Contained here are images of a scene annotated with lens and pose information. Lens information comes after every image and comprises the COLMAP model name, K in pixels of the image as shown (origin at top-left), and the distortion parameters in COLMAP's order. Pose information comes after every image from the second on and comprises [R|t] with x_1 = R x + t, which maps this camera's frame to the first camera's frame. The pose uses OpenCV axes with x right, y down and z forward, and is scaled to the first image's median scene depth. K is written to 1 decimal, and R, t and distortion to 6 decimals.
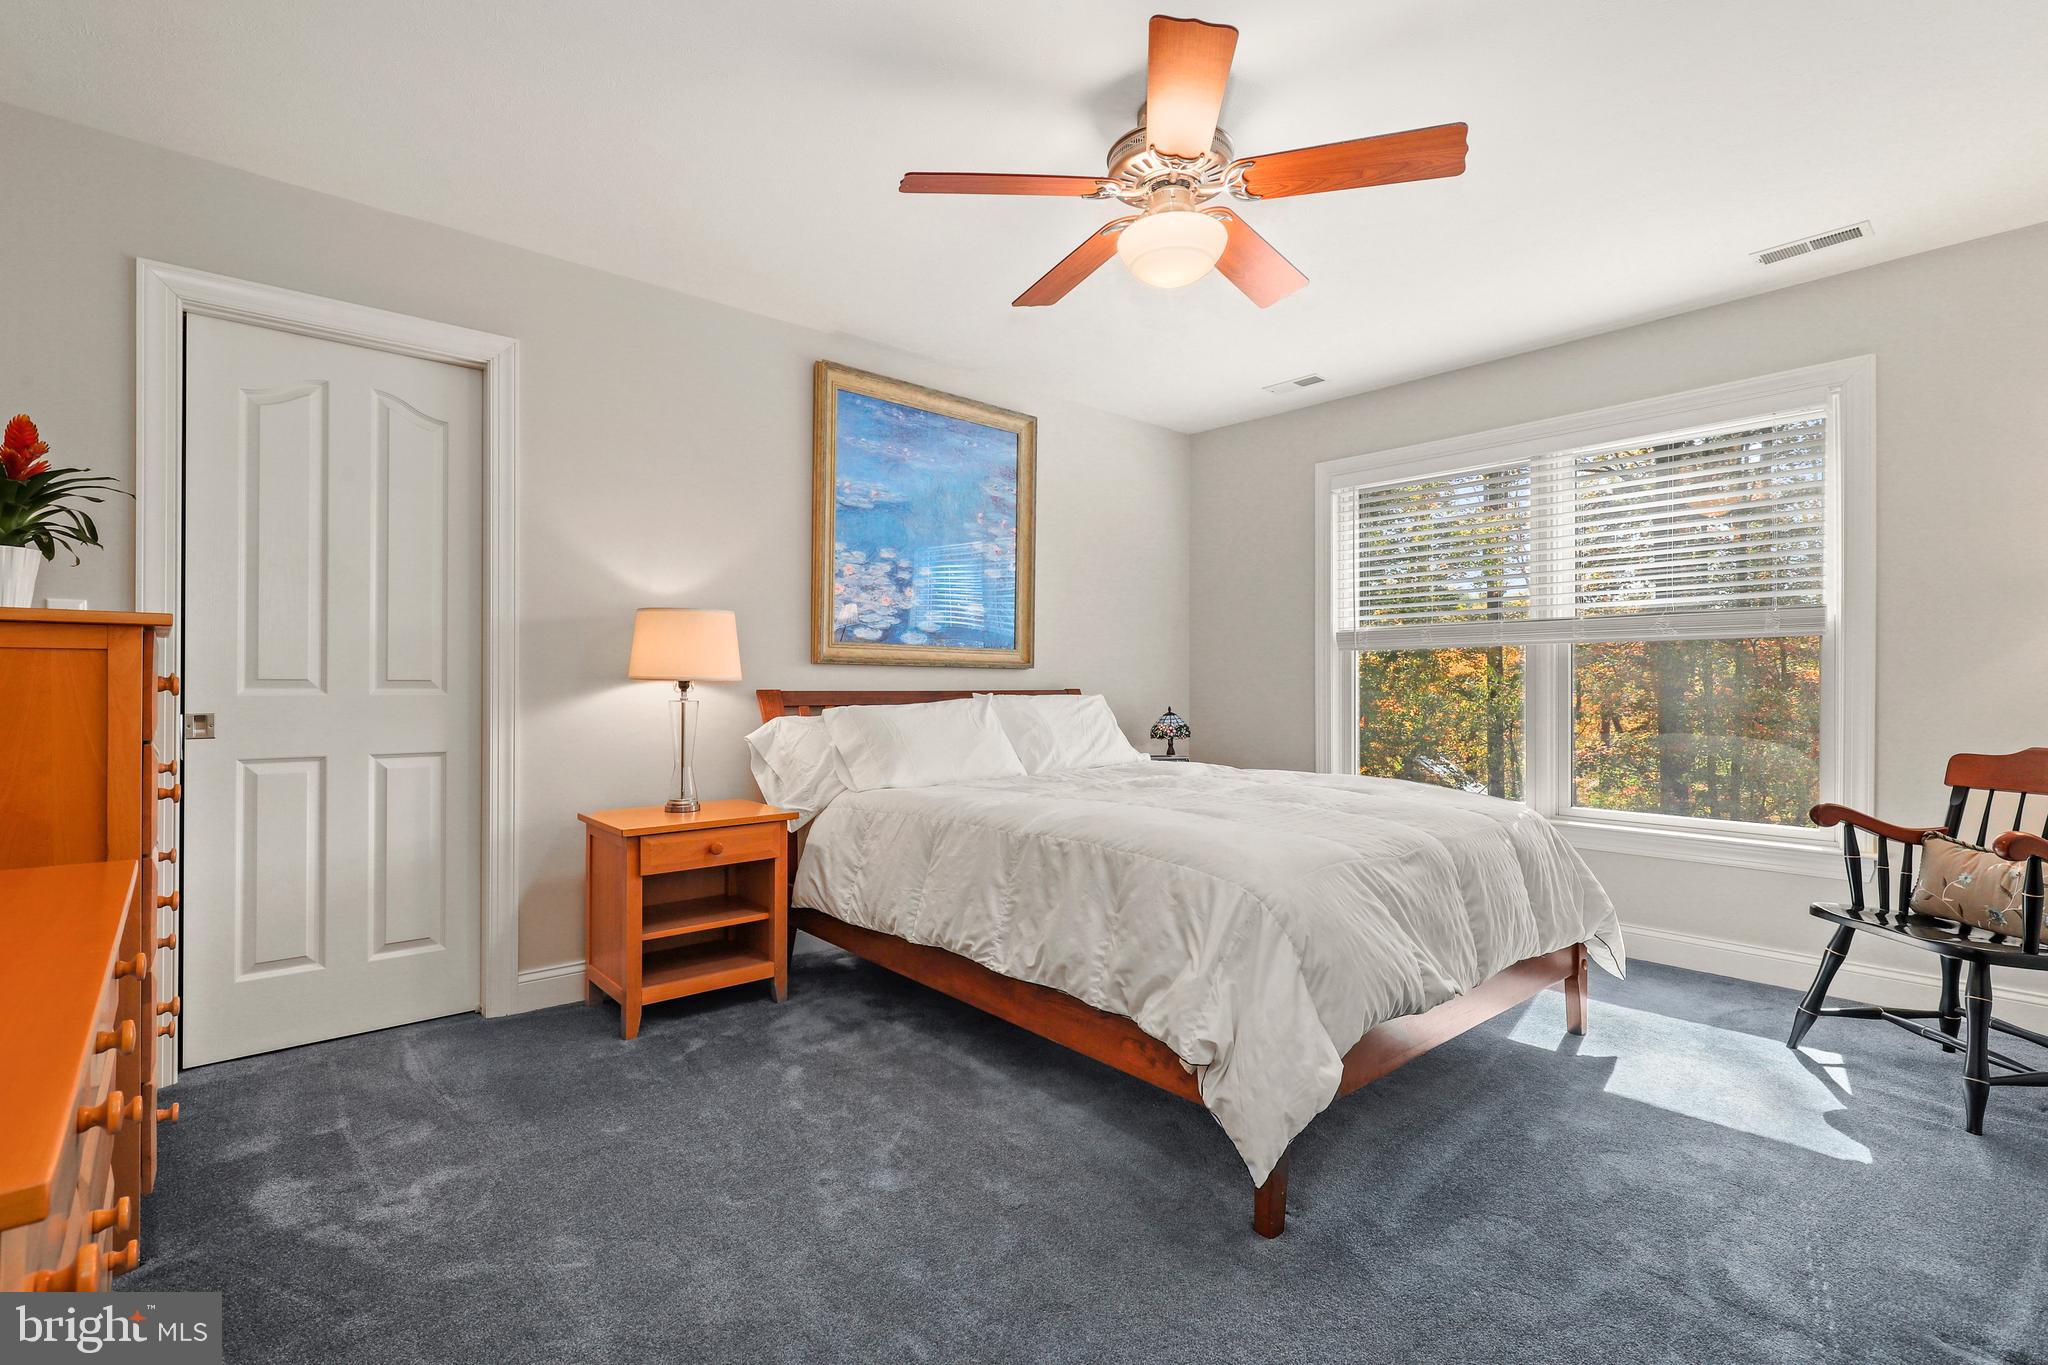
lens RADIAL K [[908.0, 0, 1034.7], [0, 908.0, 685.0], [0, 0, 1]] dist [0.005179, -0.000109]
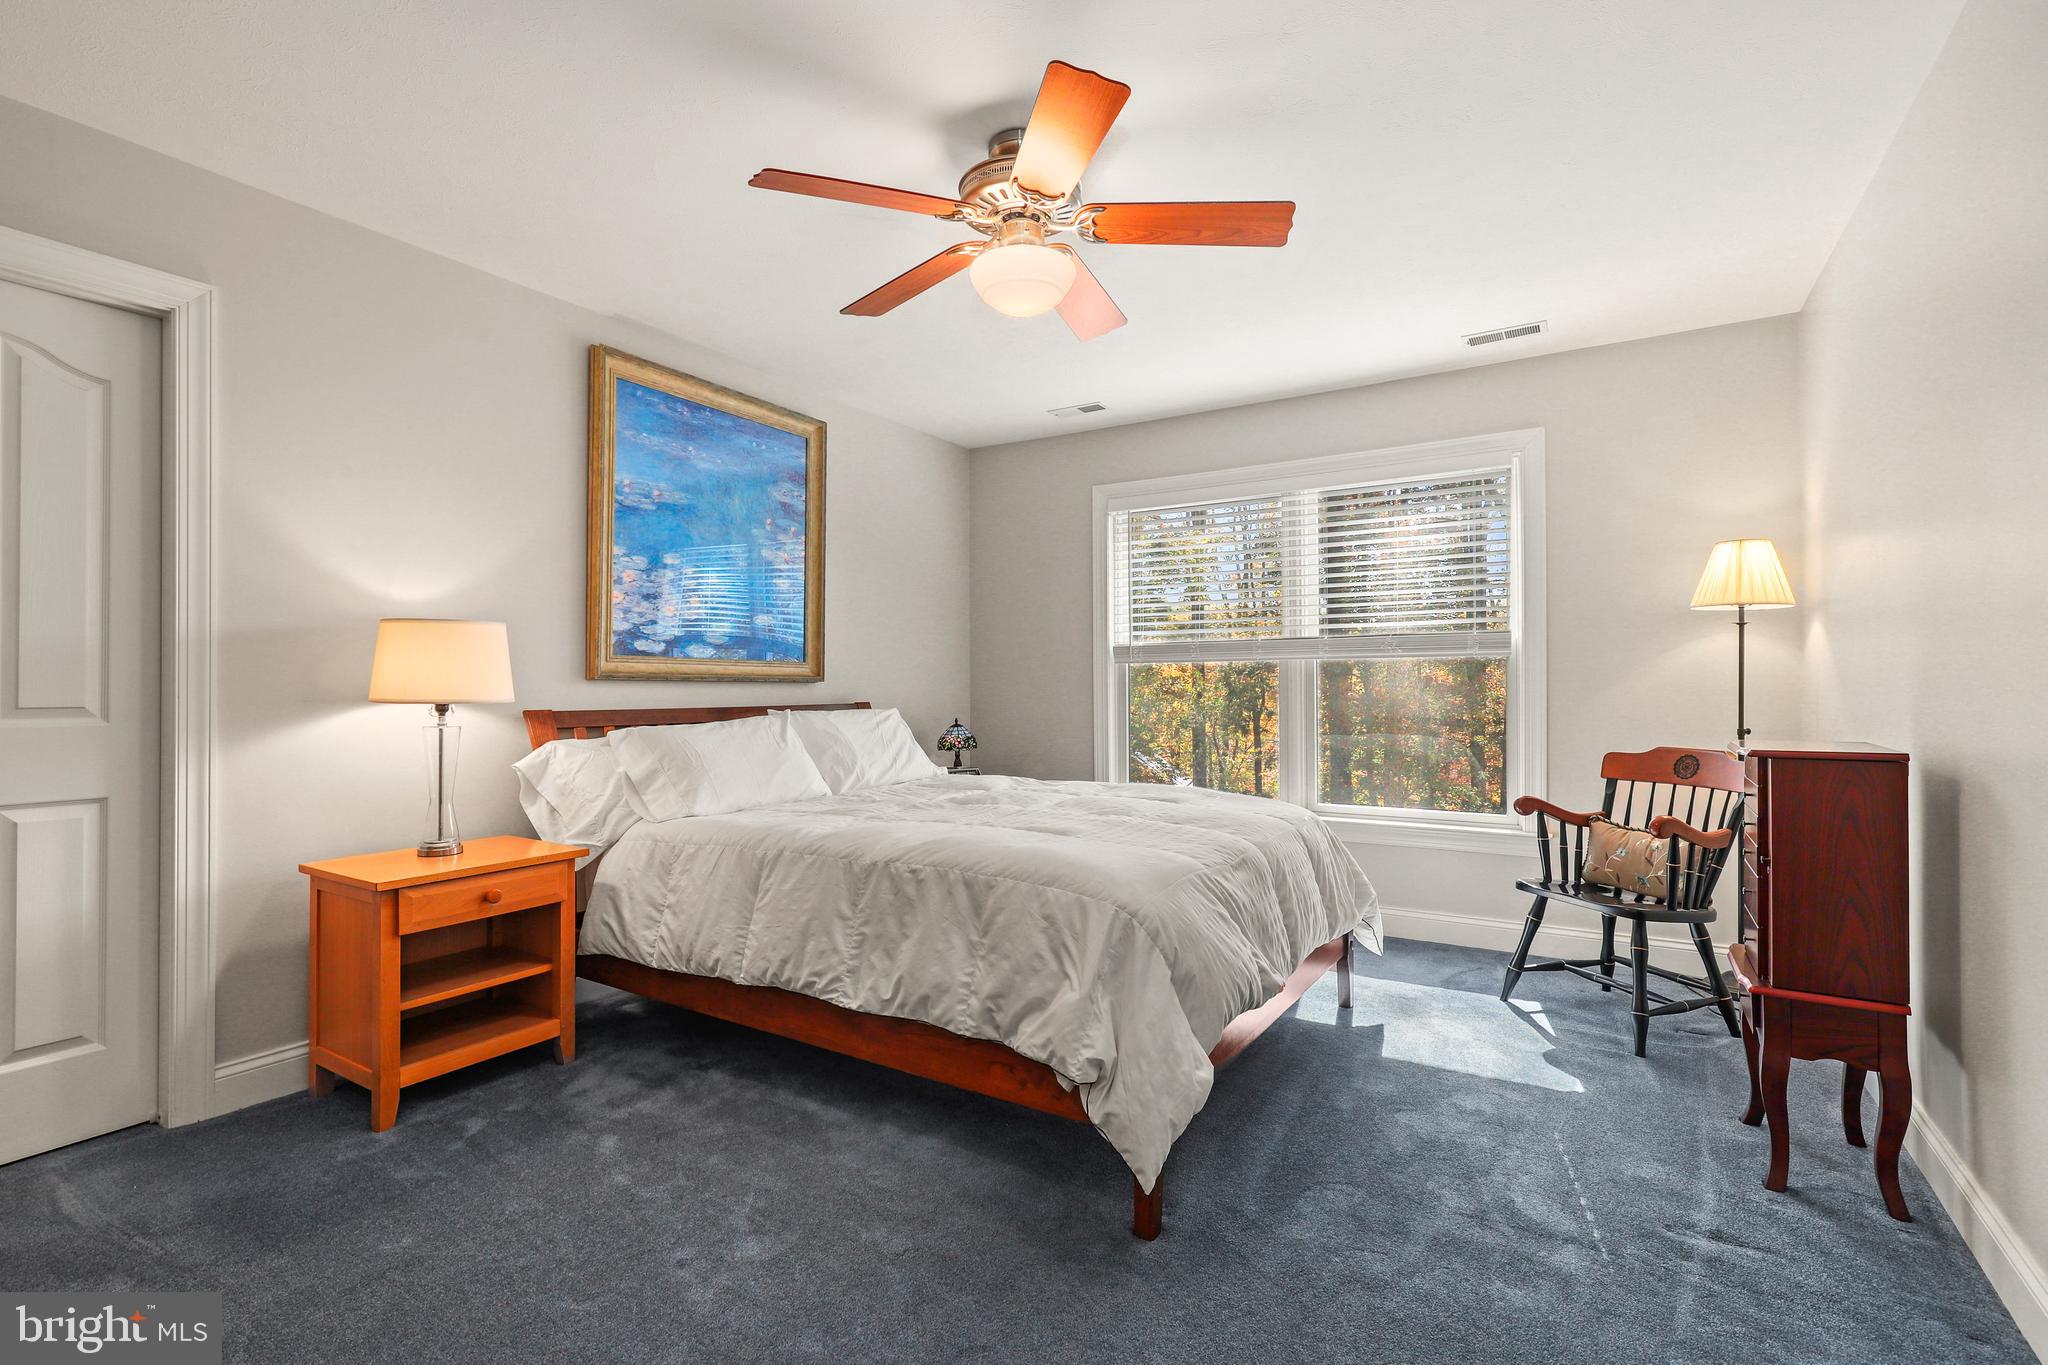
lens RADIAL K [[908.0, 0, 1034.7], [0, 908.0, 685.0], [0, 0, 1]] dist [0.005179, -0.000109]
pose [[0.960631, -0.004196, 0.277795, -0.101543], [0.005577, 0.999976, -0.004181, -0.017932], [-0.277771, 0.005565, 0.960631, 0.017457]]
